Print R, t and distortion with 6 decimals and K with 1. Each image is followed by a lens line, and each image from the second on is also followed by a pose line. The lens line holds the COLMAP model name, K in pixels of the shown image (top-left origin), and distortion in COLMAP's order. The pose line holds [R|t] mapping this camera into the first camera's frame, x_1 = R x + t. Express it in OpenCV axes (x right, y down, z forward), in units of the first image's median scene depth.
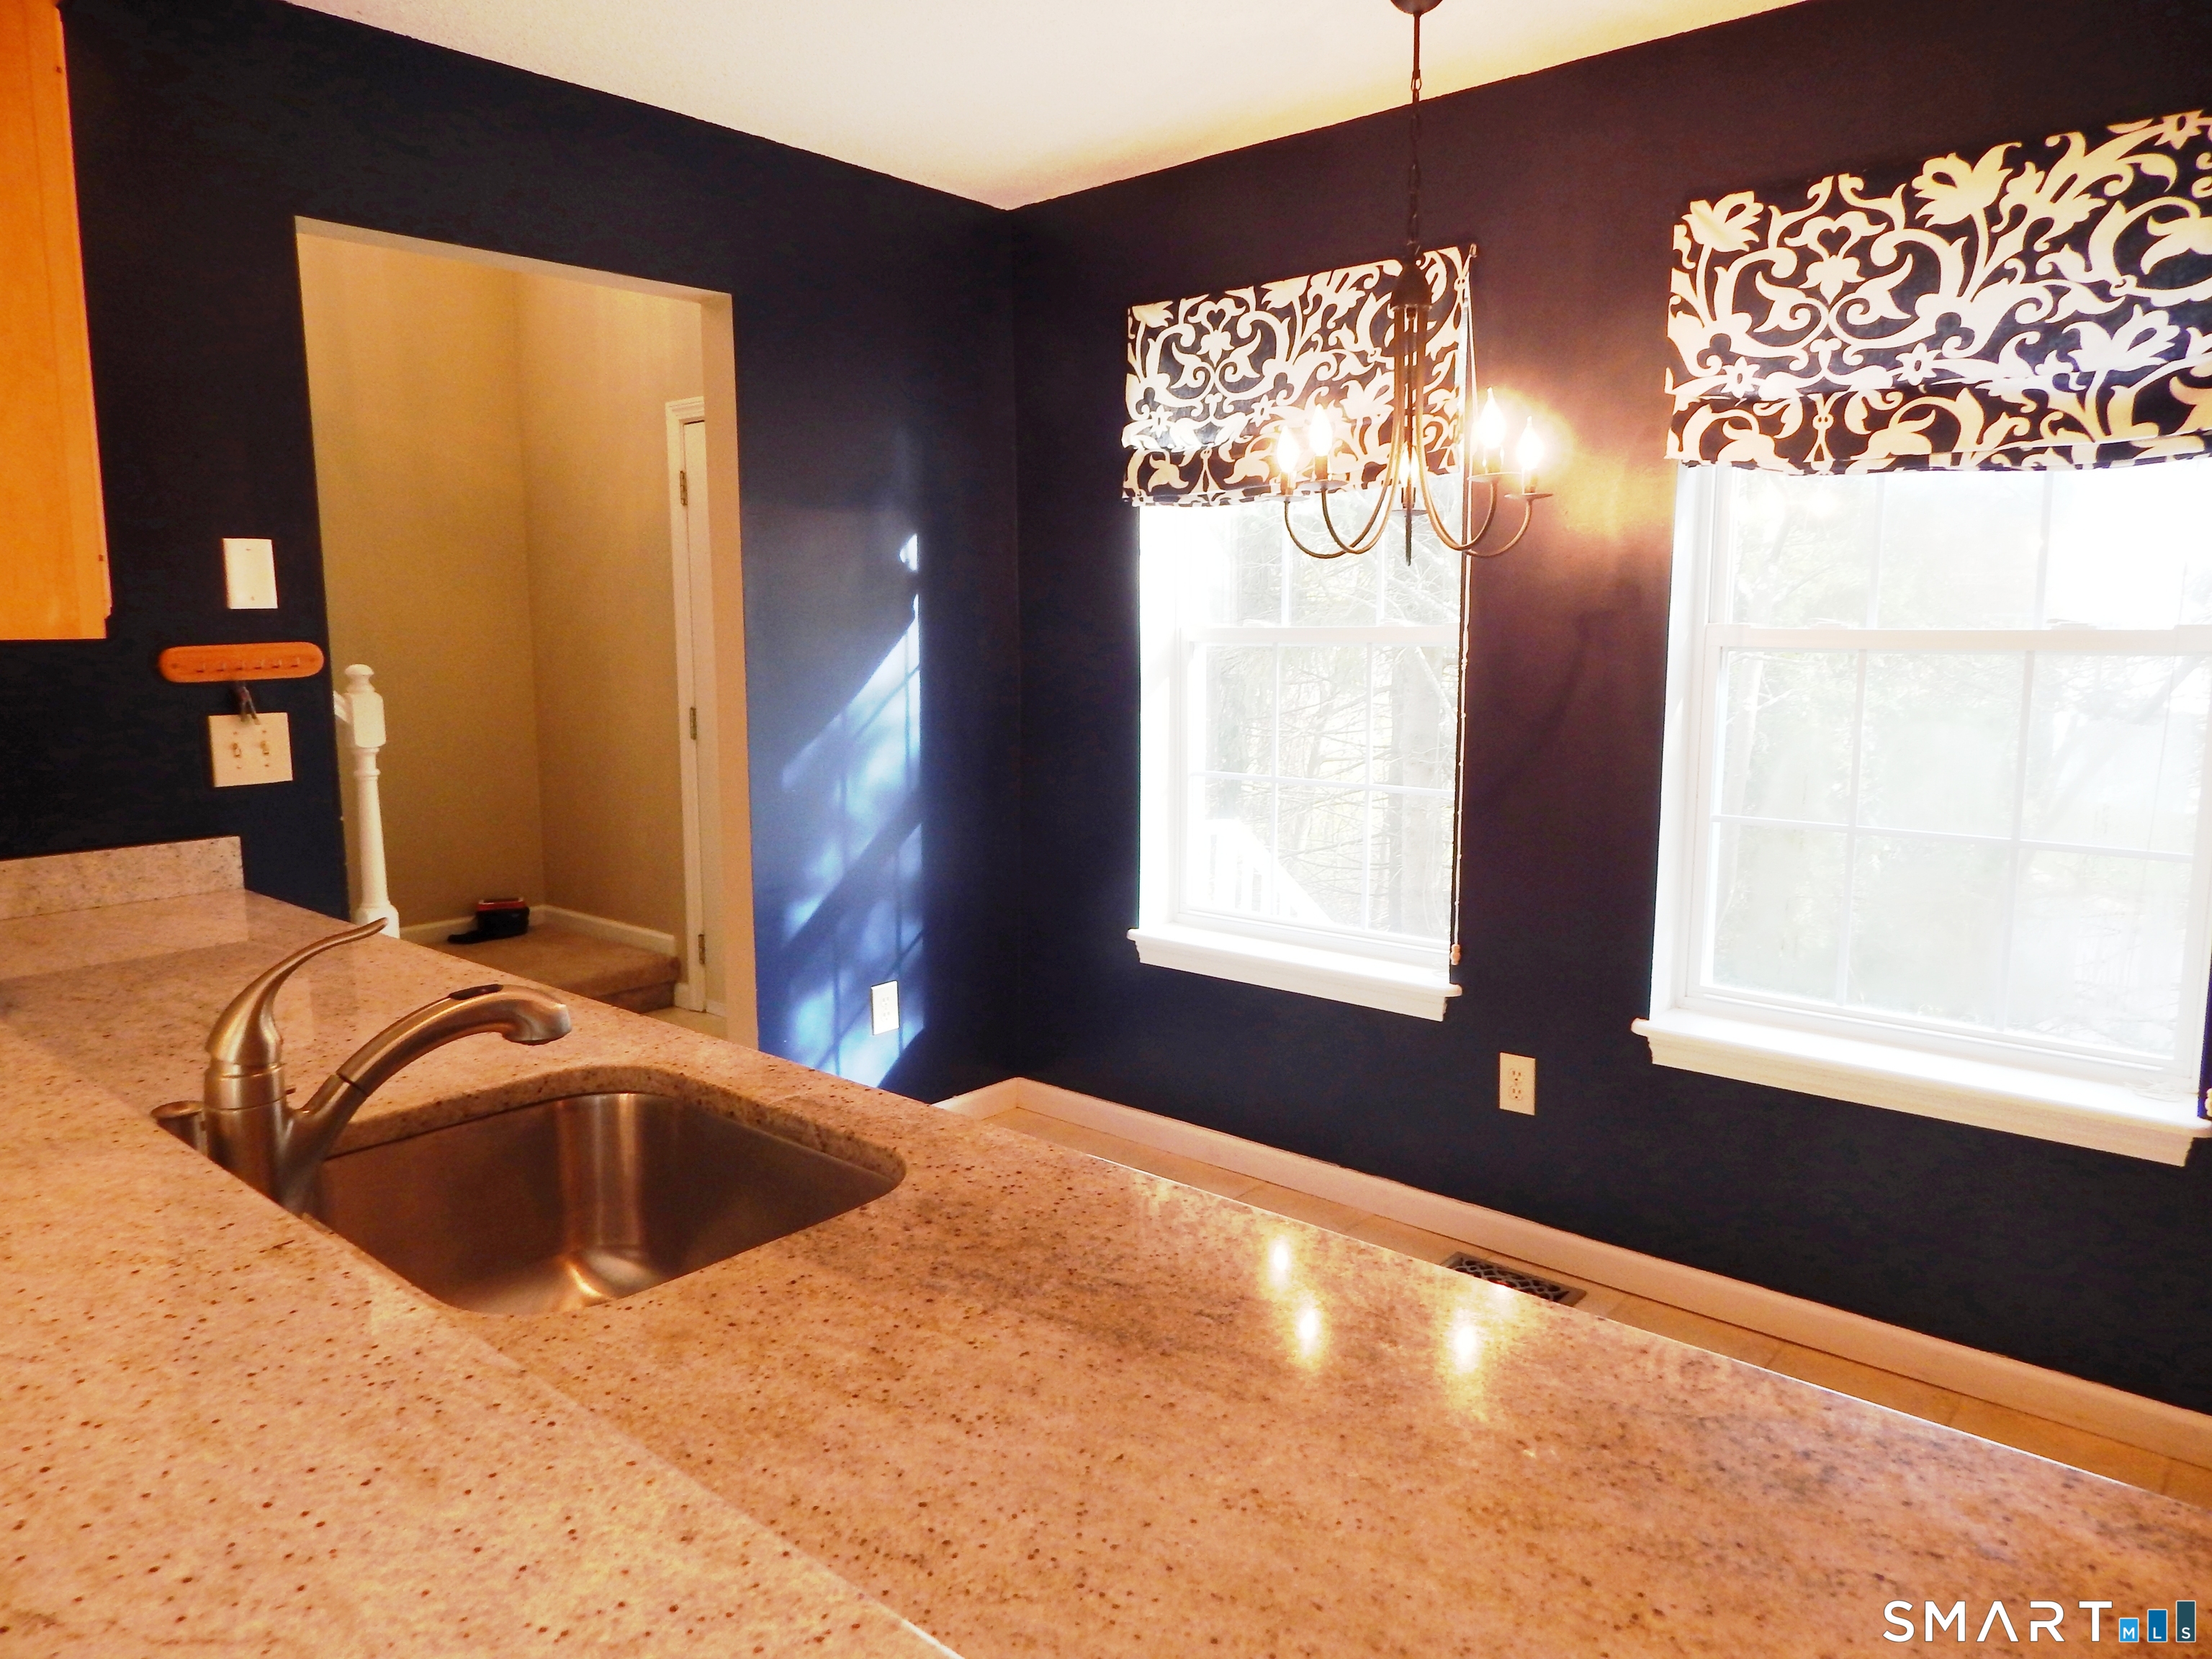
lens RADIAL K [[1459.1, 0, 1117.7], [0, 1459.1, 830.4], [0, 0, 1]] dist [0.011568, -0.019488]
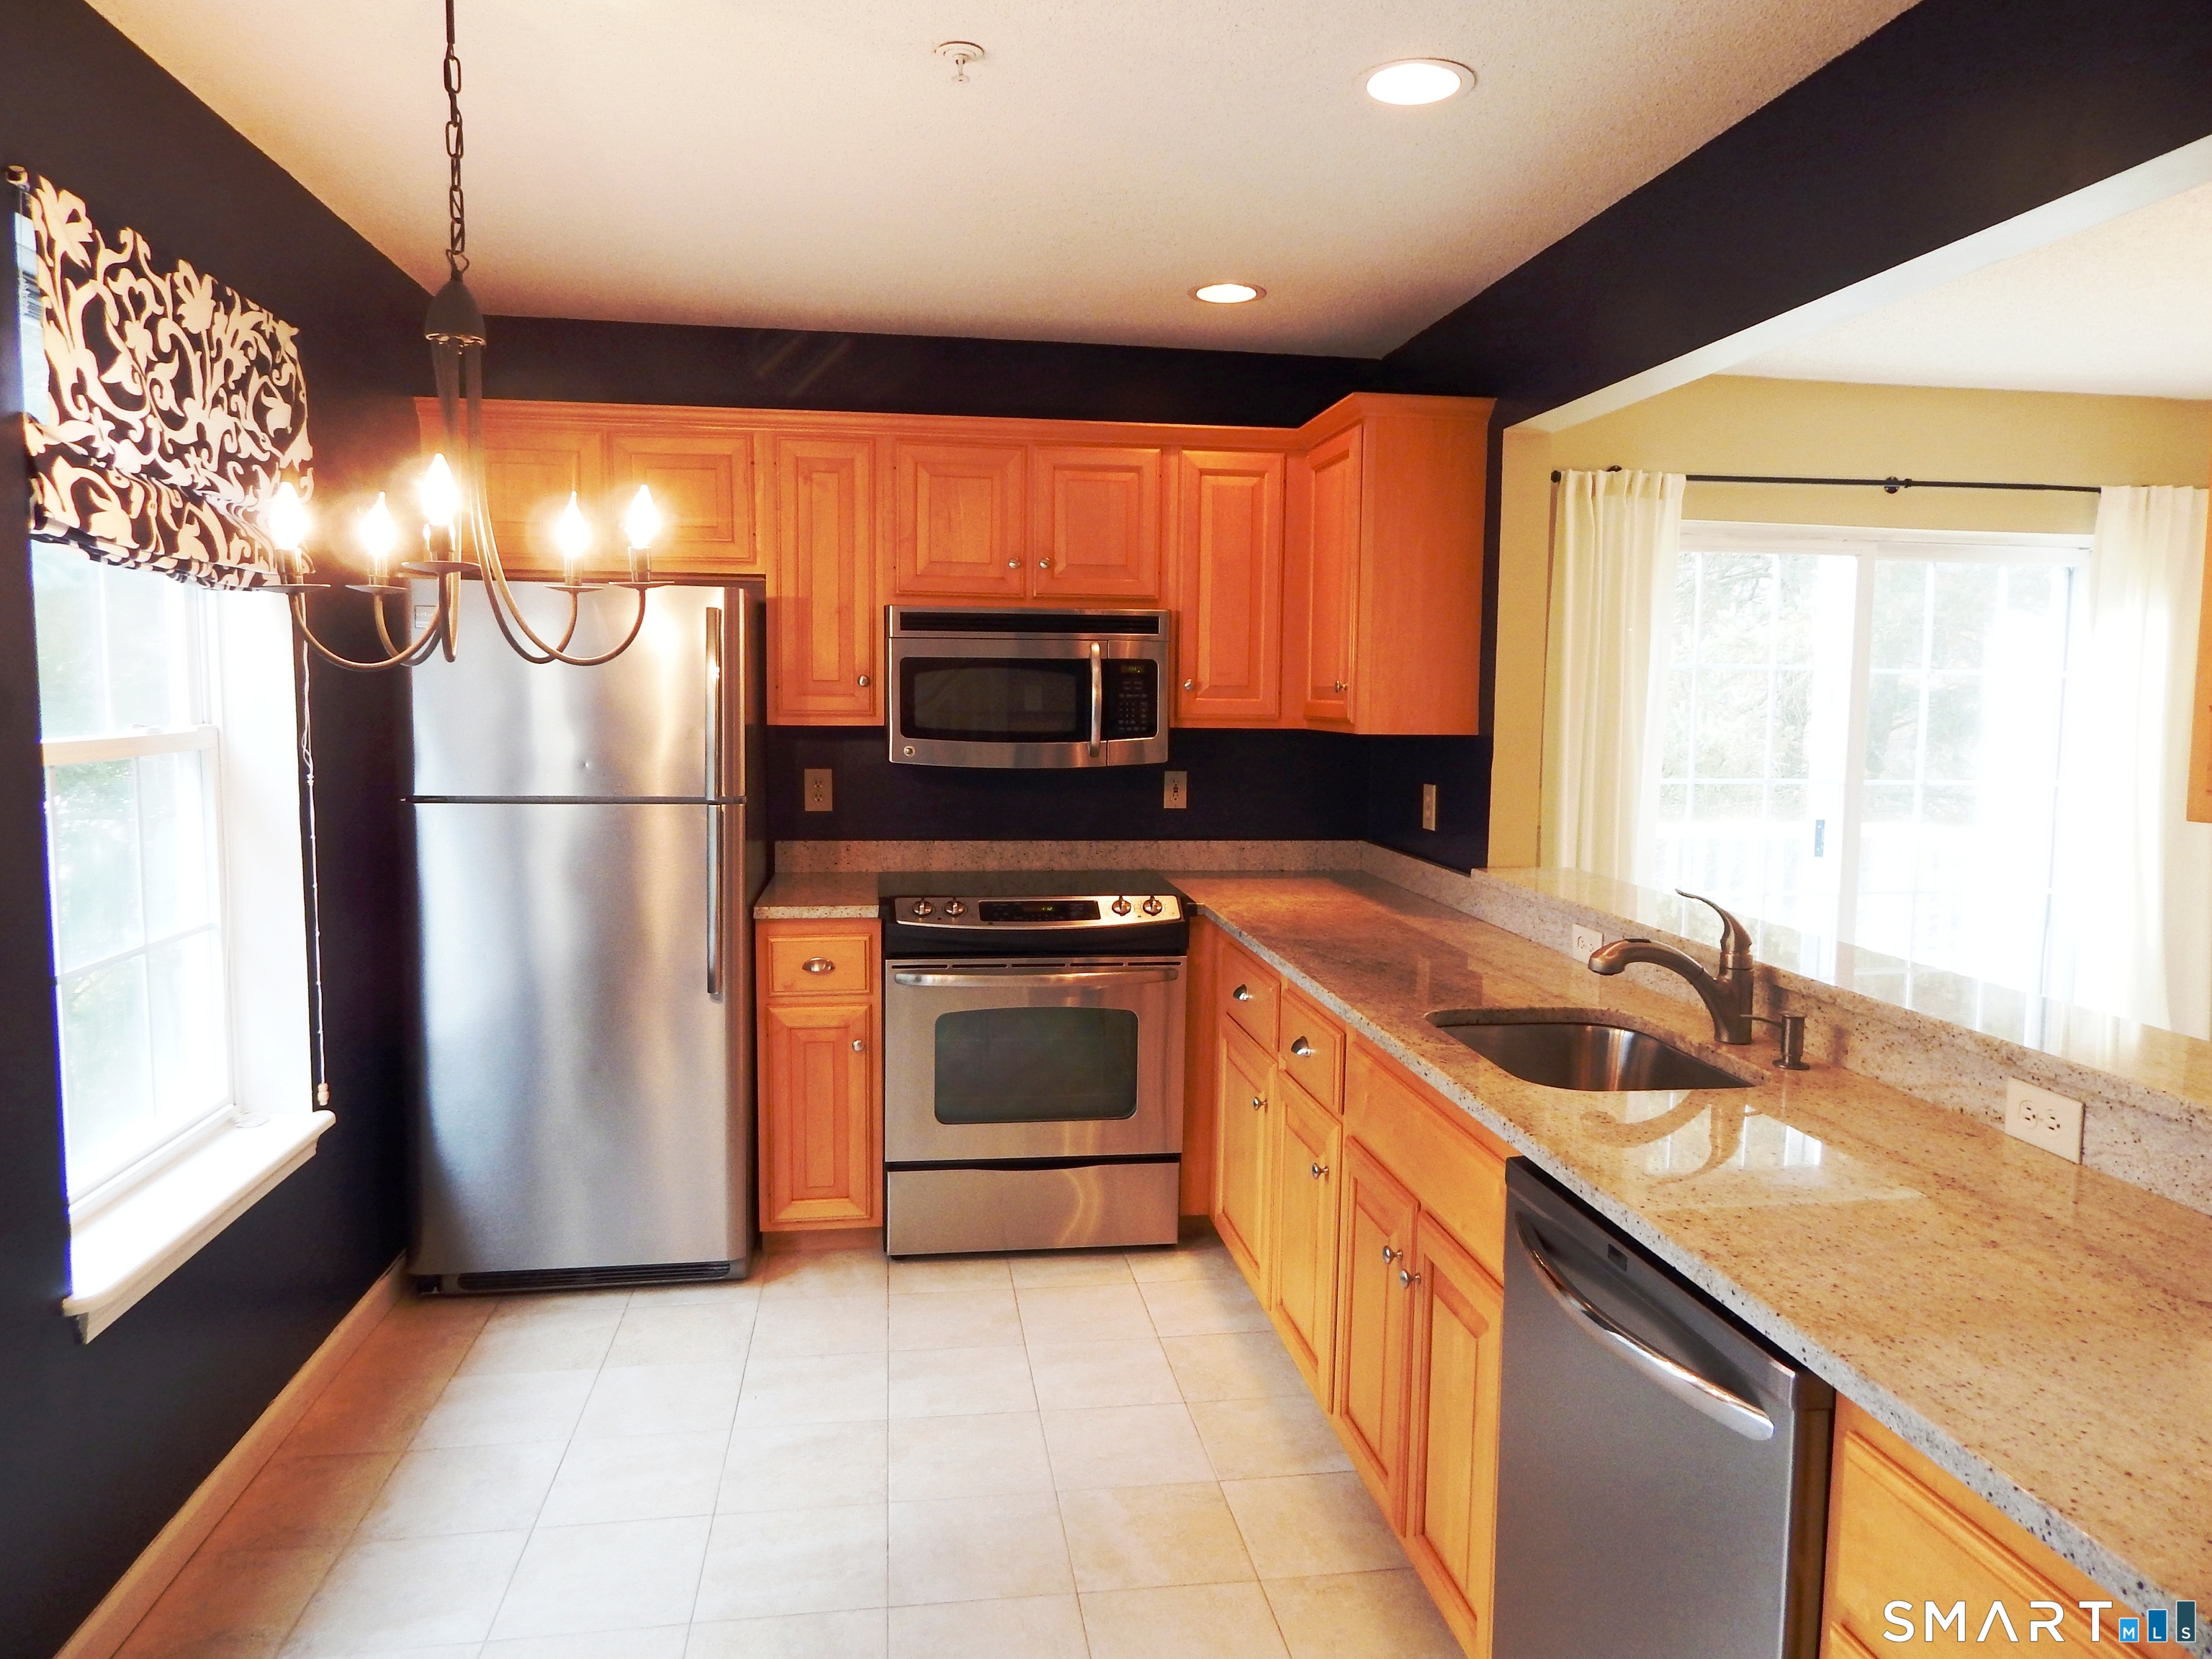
lens RADIAL K [[1459.1, 0, 1099.4], [0, 1459.1, 819.7], [0, 0, 1]] dist [0.011568, -0.019488]
pose [[-0.753295, -0.065385, 0.654425, -0.564447], [0.084161, 0.977282, 0.194518, -0.233030], [-0.652276, 0.201606, -0.730678, 1.387730]]
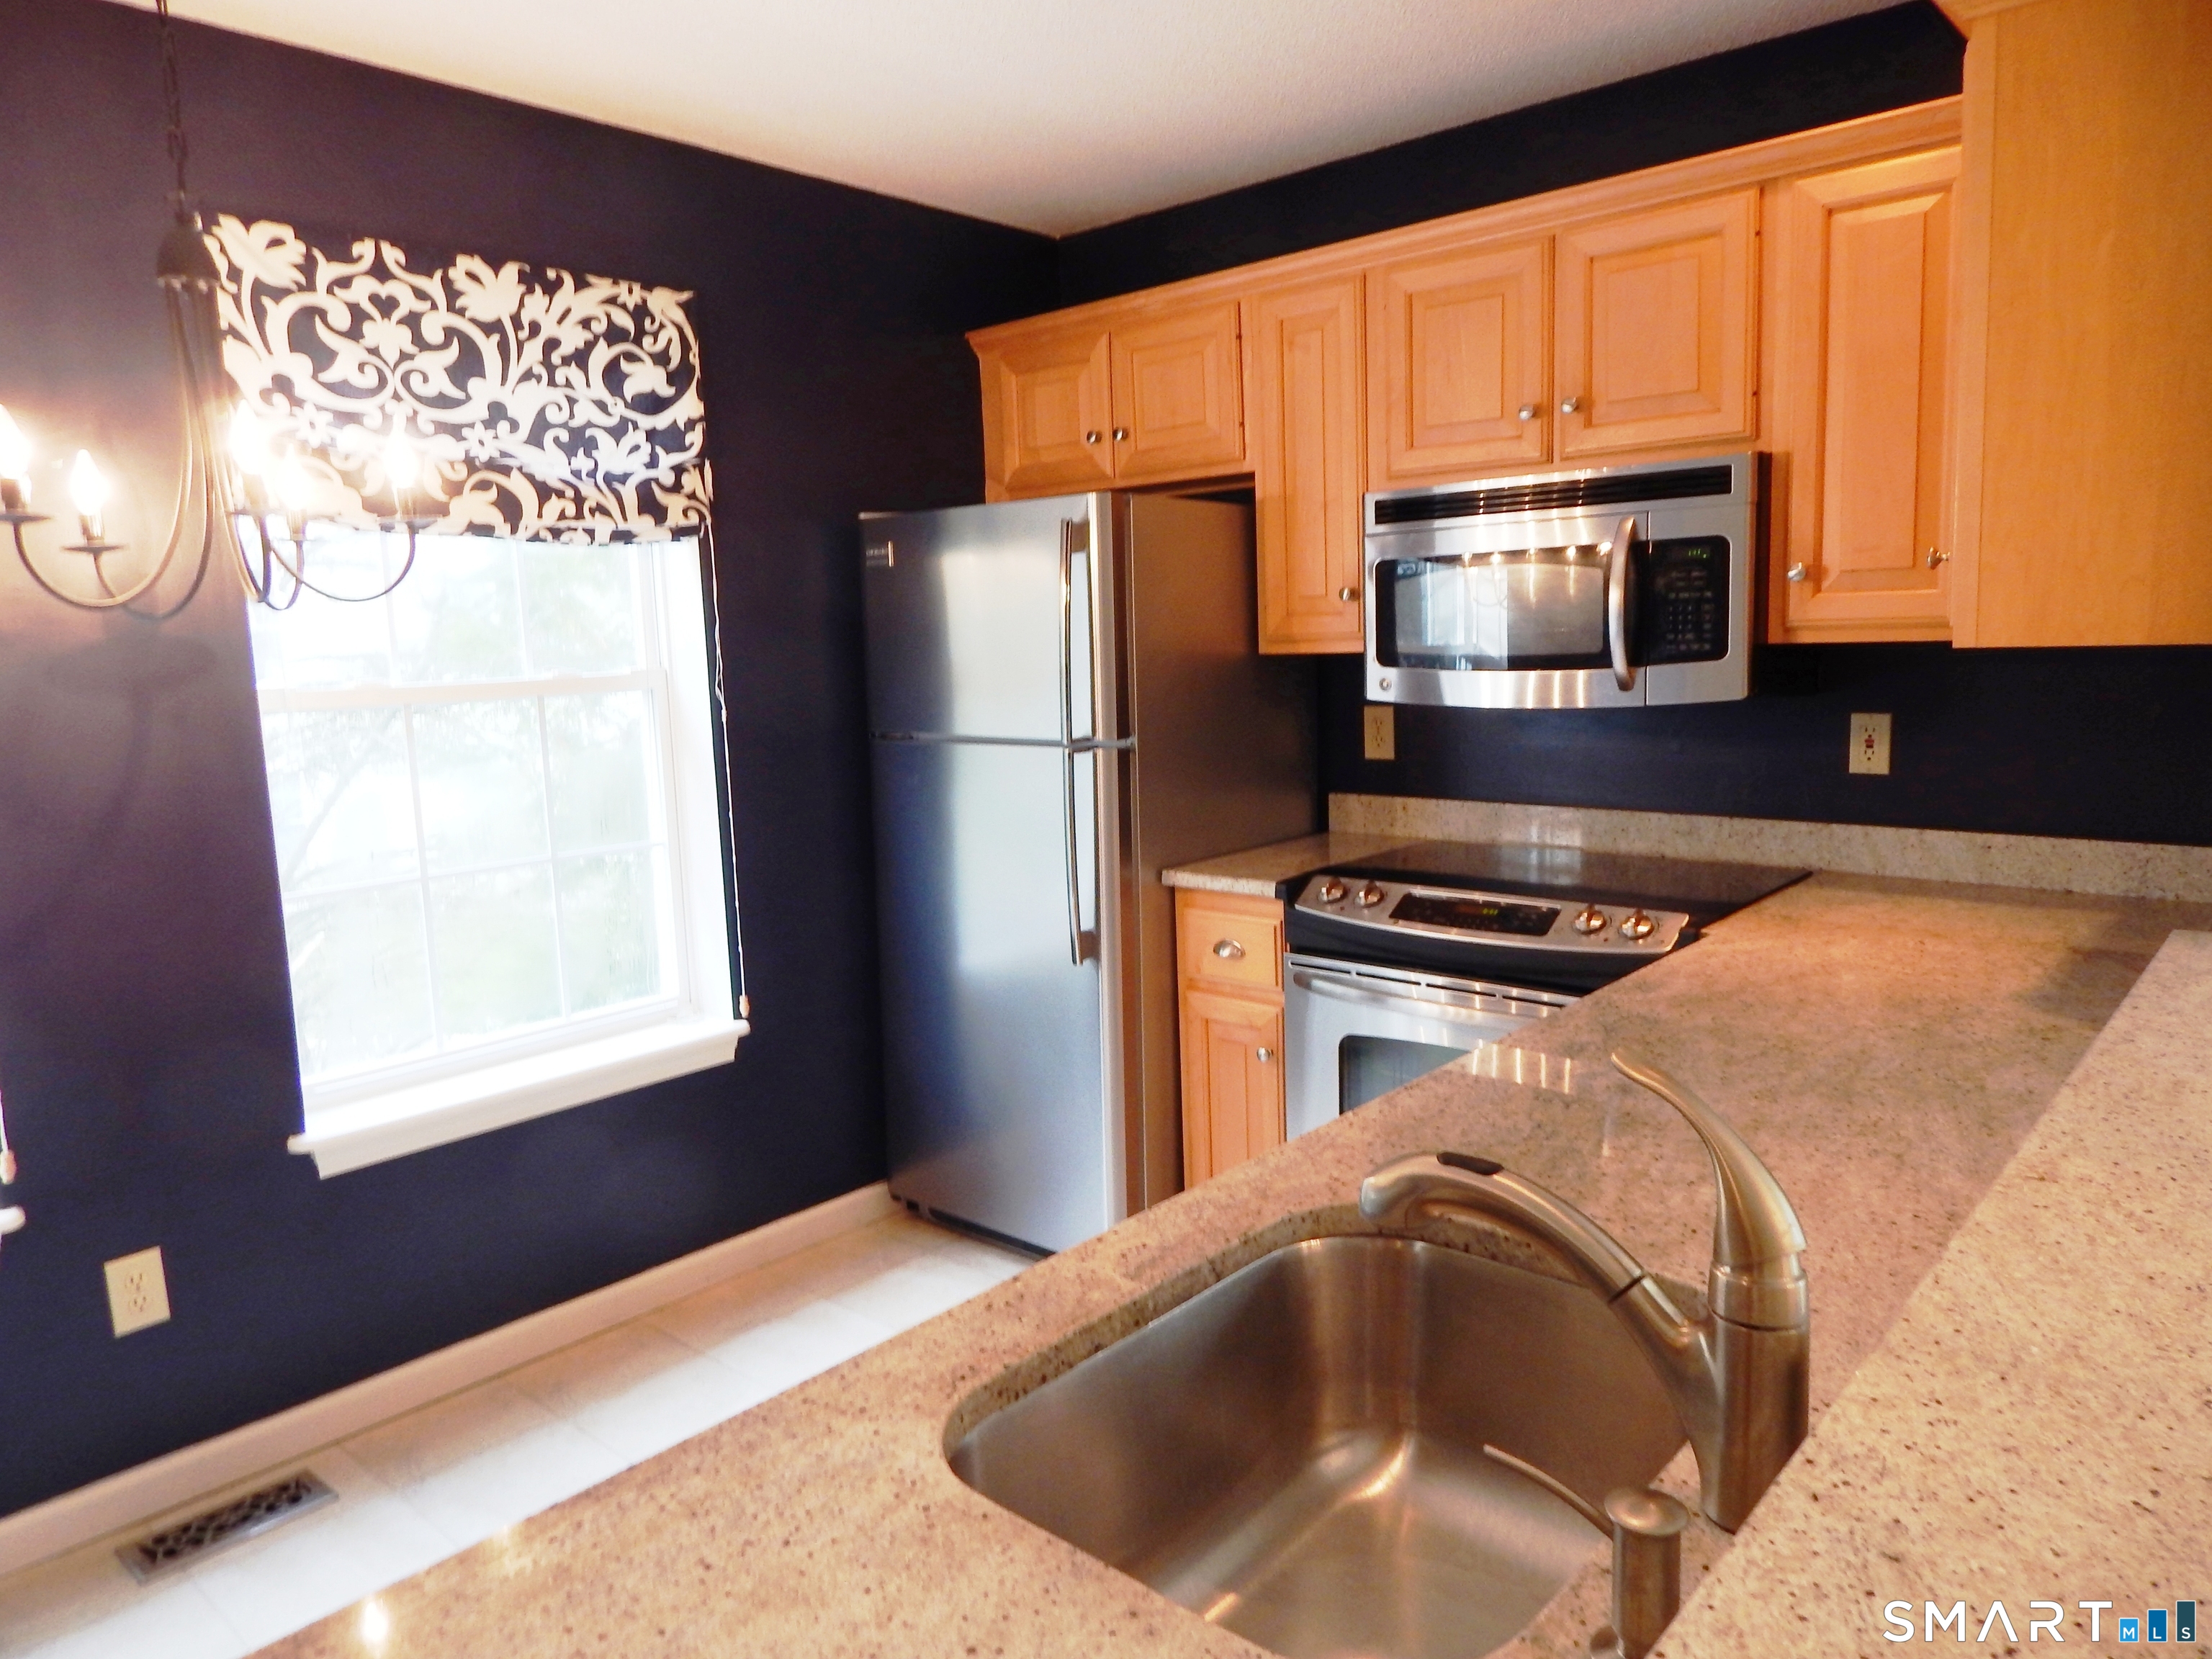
lens RADIAL K [[1459.1, 0, 1106.5], [0, 1459.1, 820.2], [0, 0, 1]] dist [0.011568, -0.019488]
pose [[0.019762, -0.128832, 0.991470, -0.578776], [0.175853, 0.976651, 0.123401, -0.095448], [-0.984218, 0.171914, 0.041956, 0.549251]]
